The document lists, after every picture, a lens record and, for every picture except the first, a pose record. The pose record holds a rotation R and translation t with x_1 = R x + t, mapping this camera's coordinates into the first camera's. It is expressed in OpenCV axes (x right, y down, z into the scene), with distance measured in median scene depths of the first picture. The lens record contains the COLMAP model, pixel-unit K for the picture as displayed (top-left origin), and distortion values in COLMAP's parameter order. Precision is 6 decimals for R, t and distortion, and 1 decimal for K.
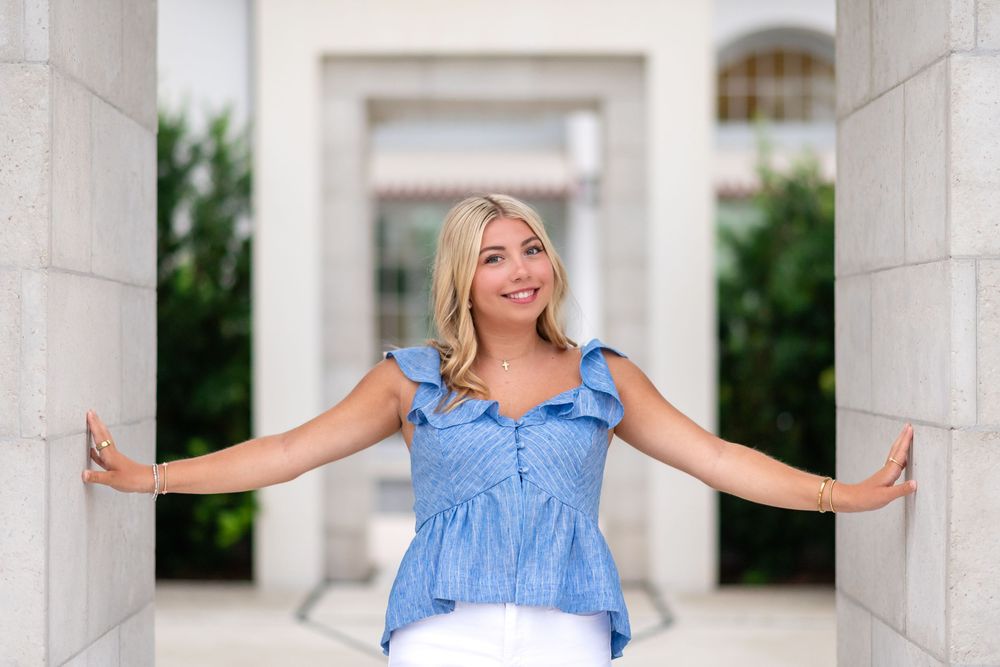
lens RADIAL K [[2556.8, 0, 499.6], [0, 2556.8, 307.3], [0, 0, 1]] dist [-0.862801, 13.380943]
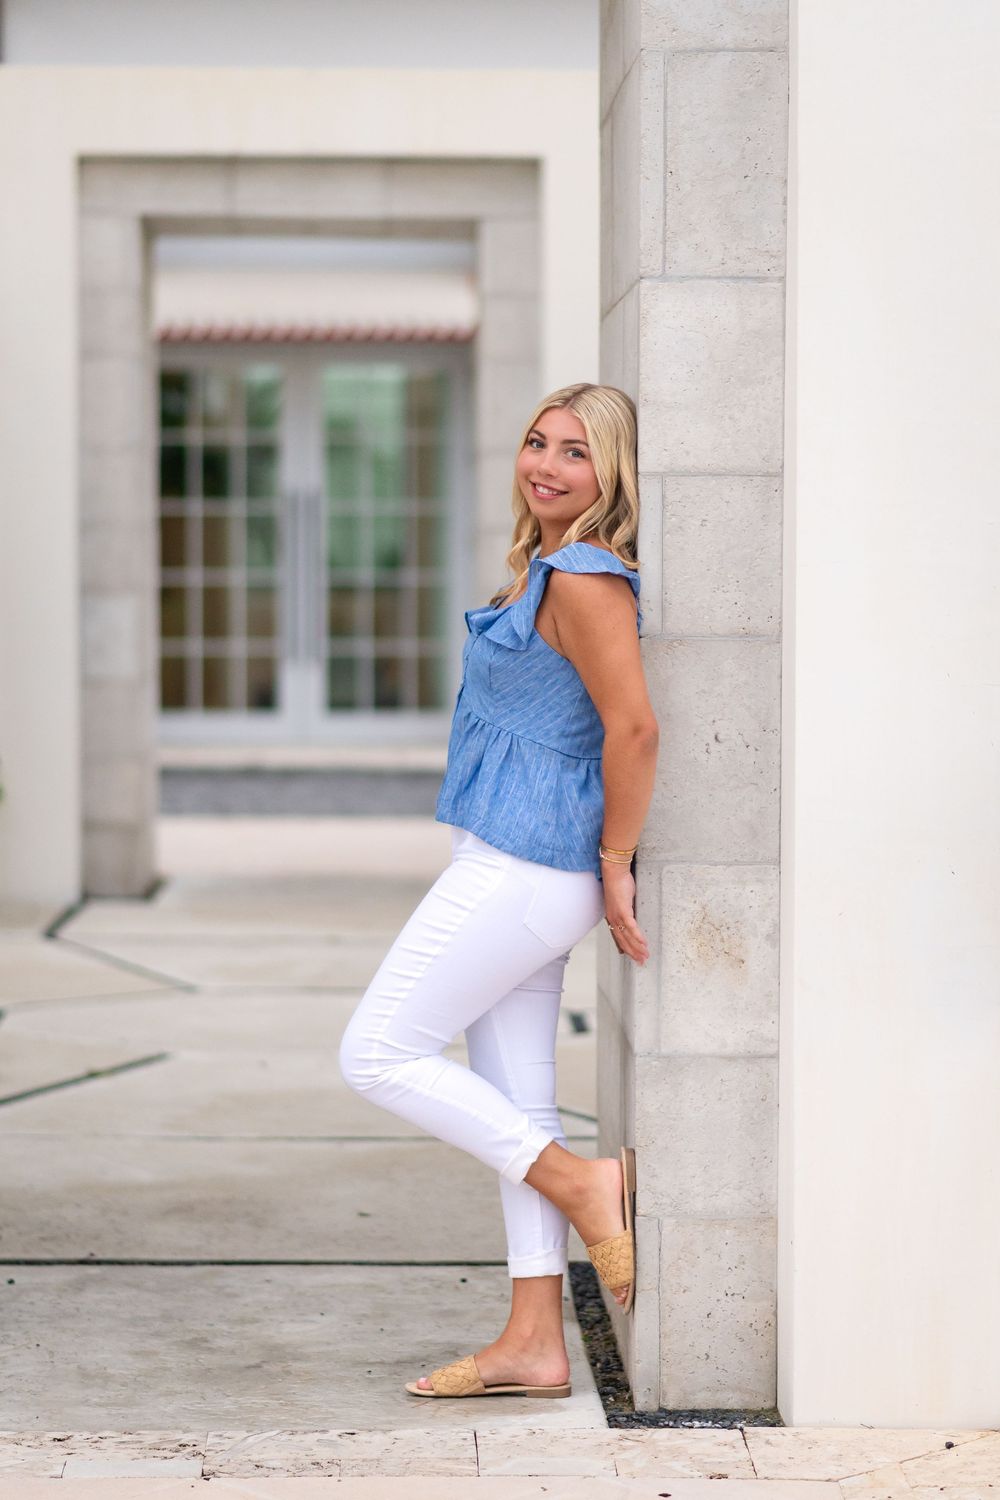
lens RADIAL K [[4321.4, 0, 500.0], [0, 4321.4, 750.0], [0, 0, 1]] dist [-0.051376, -0.000338]
pose [[0.999792, 0.003754, 0.020032, 0.072281], [-0.004864, 0.998440, 0.055618, -0.004049], [-0.019792, -0.055704, 0.998251, -0.679137]]
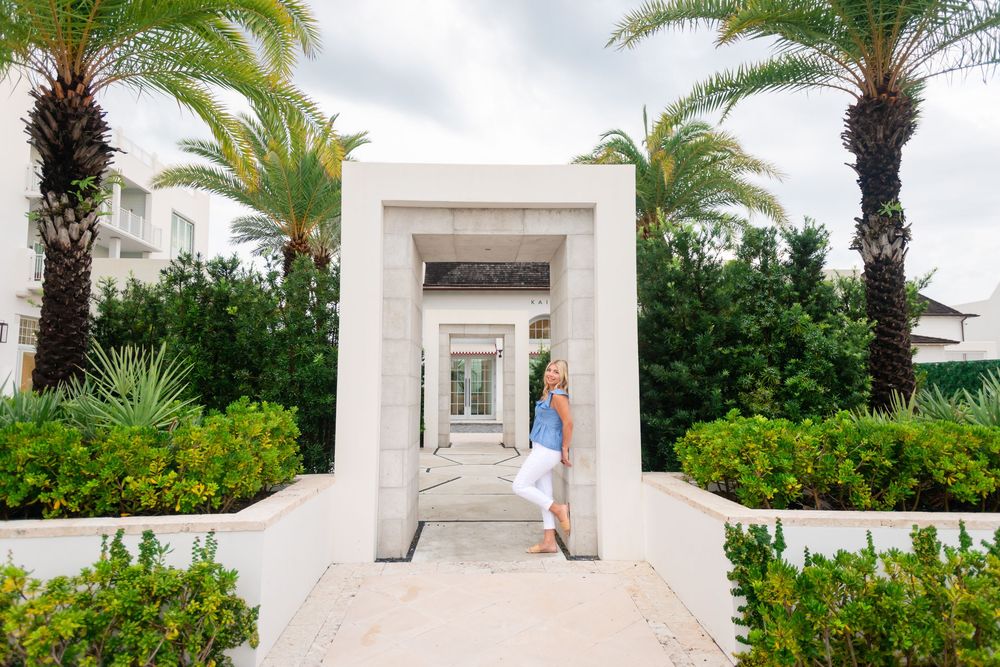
lens RADIAL K [[660.9, 0, 500.0], [0, 660.9, 333.5], [0, 0, 1]] dist [0.157999, -0.002415]
pose [[0.999293, 0.007574, 0.036817, -0.027143], [-0.004869, 0.997319, -0.073019, -0.002294], [-0.037271, 0.072789, 0.996651, -0.423830]]
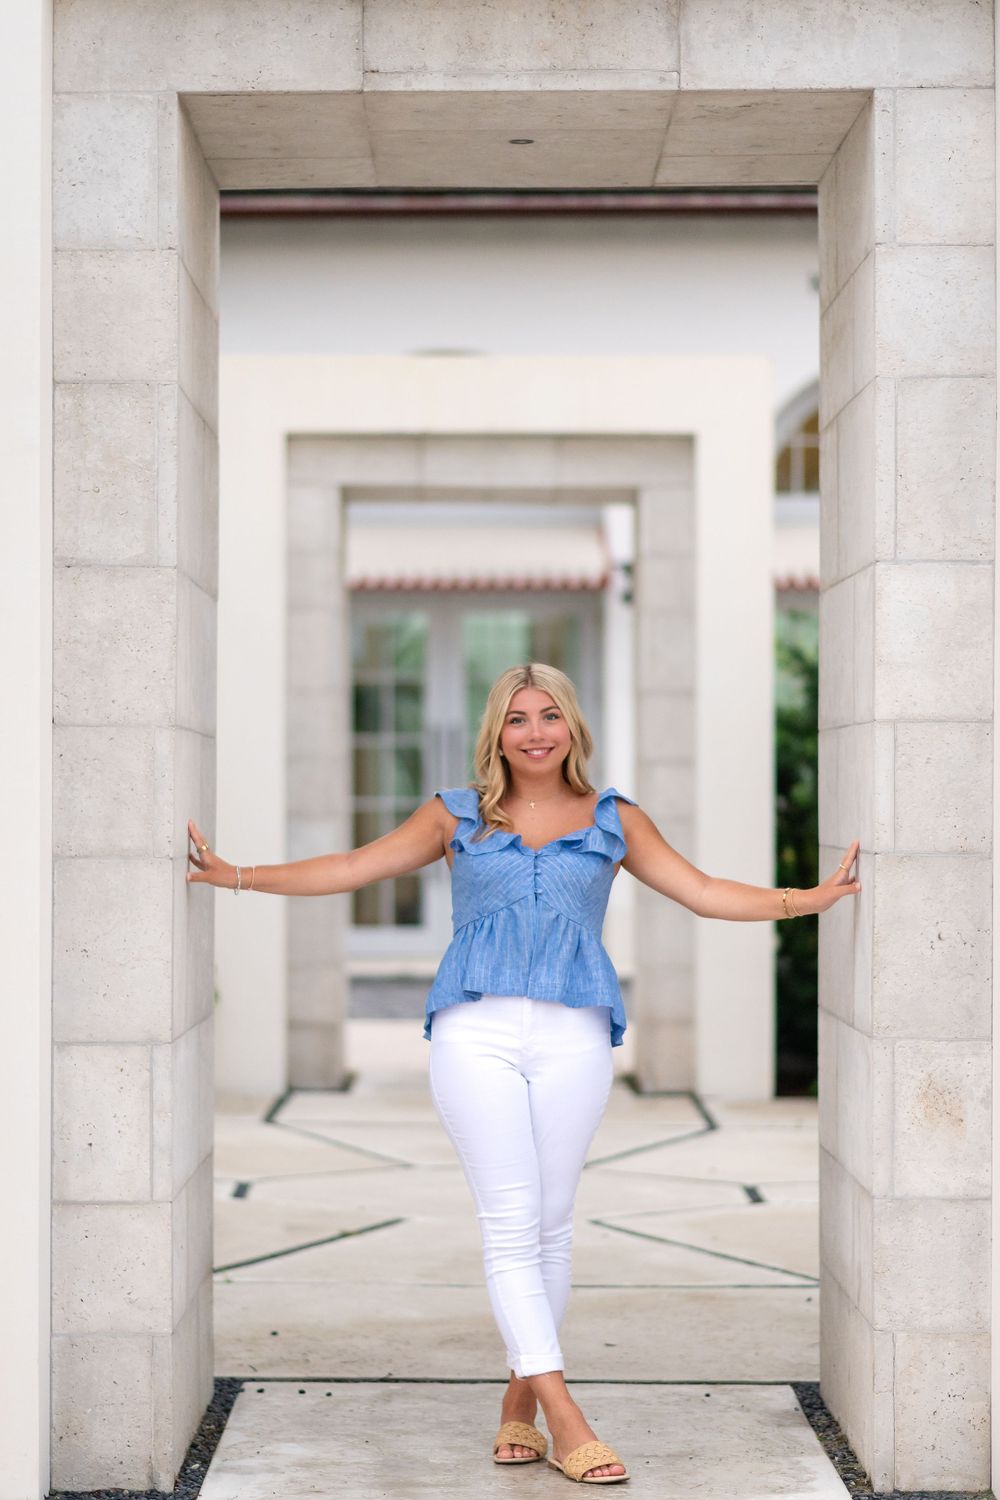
lens RADIAL K [[4078.3, 0, 457.9], [0, 4078.3, 750.0], [0, 0, 1]] dist [-0.050220, 0.094543]
pose [[0.999944, 0.004407, -0.009585, -0.011860], [-0.004384, 0.999987, 0.002479, -0.007730], [0.009595, -0.002437, 0.999951, -0.915754]]
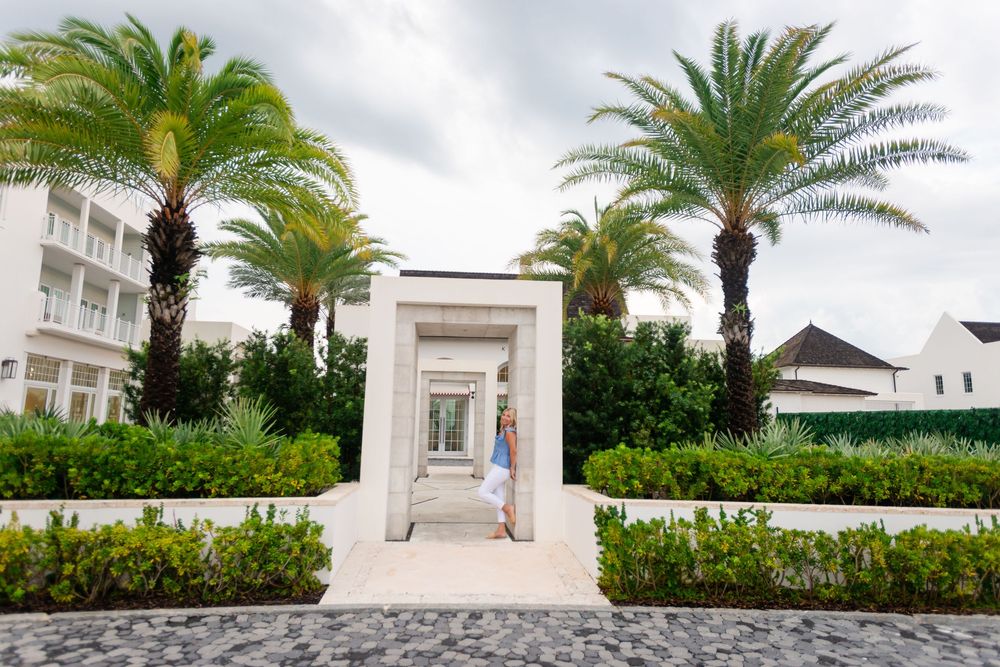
lens RADIAL K [[660.9, 0, 500.0], [0, 660.9, 333.5], [0, 0, 1]] dist [0.157999, -0.002415]
pose [[0.996658, 0.032974, 0.074731, -0.048196], [-0.022990, 0.991152, -0.130723, -0.008498], [-0.078380, 0.128568, 0.988598, -1.075836]]
